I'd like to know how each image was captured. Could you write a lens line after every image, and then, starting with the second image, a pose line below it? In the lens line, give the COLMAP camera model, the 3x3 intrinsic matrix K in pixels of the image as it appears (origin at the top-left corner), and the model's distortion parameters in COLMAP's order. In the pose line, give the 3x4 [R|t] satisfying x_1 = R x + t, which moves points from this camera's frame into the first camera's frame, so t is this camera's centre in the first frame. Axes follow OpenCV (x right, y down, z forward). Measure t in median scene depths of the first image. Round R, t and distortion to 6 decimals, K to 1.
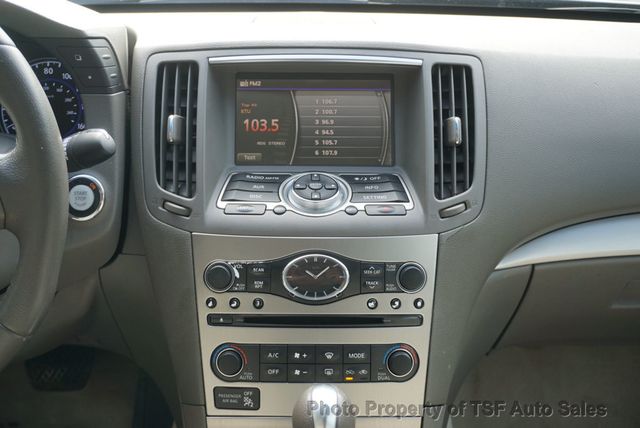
lens RADIAL K [[837.4, 0, 320.0], [0, 837.4, 214.0], [0, 0, 1]] dist [0.001069, -0.020474]
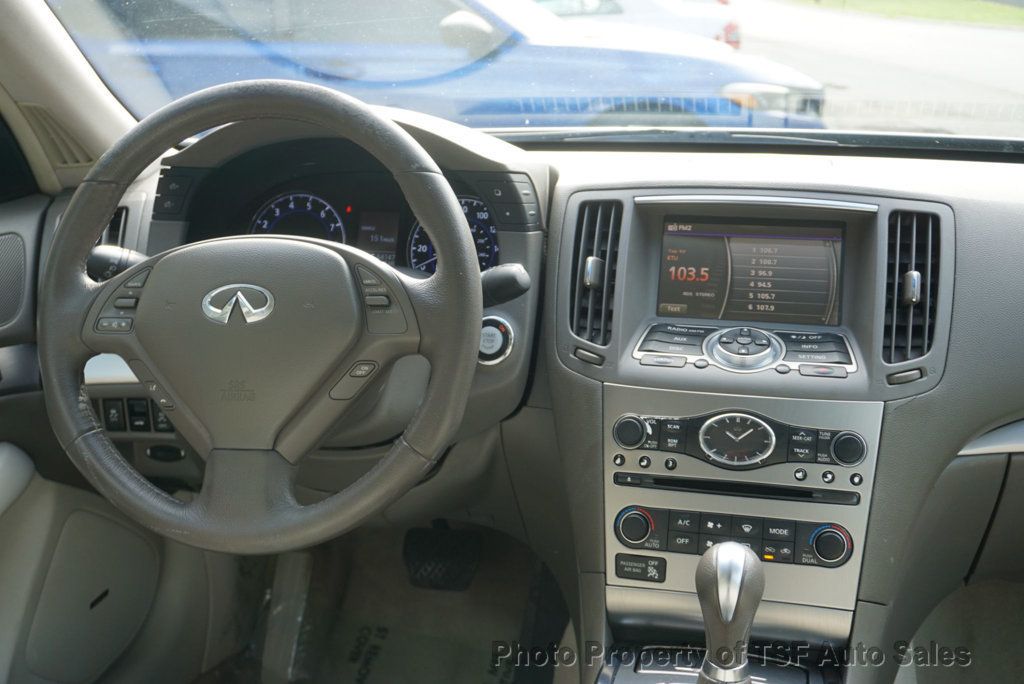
lens RADIAL K [[1264.4, 0, 512.0], [0, 1264.4, 342.0], [0, 0, 1]] dist [-0.004402, 0.006124]
pose [[0.970360, 0.049380, -0.236566, 0.073807], [-0.073003, 0.993065, -0.092160, 0.110820], [0.230374, 0.106698, 0.967235, -0.360628]]
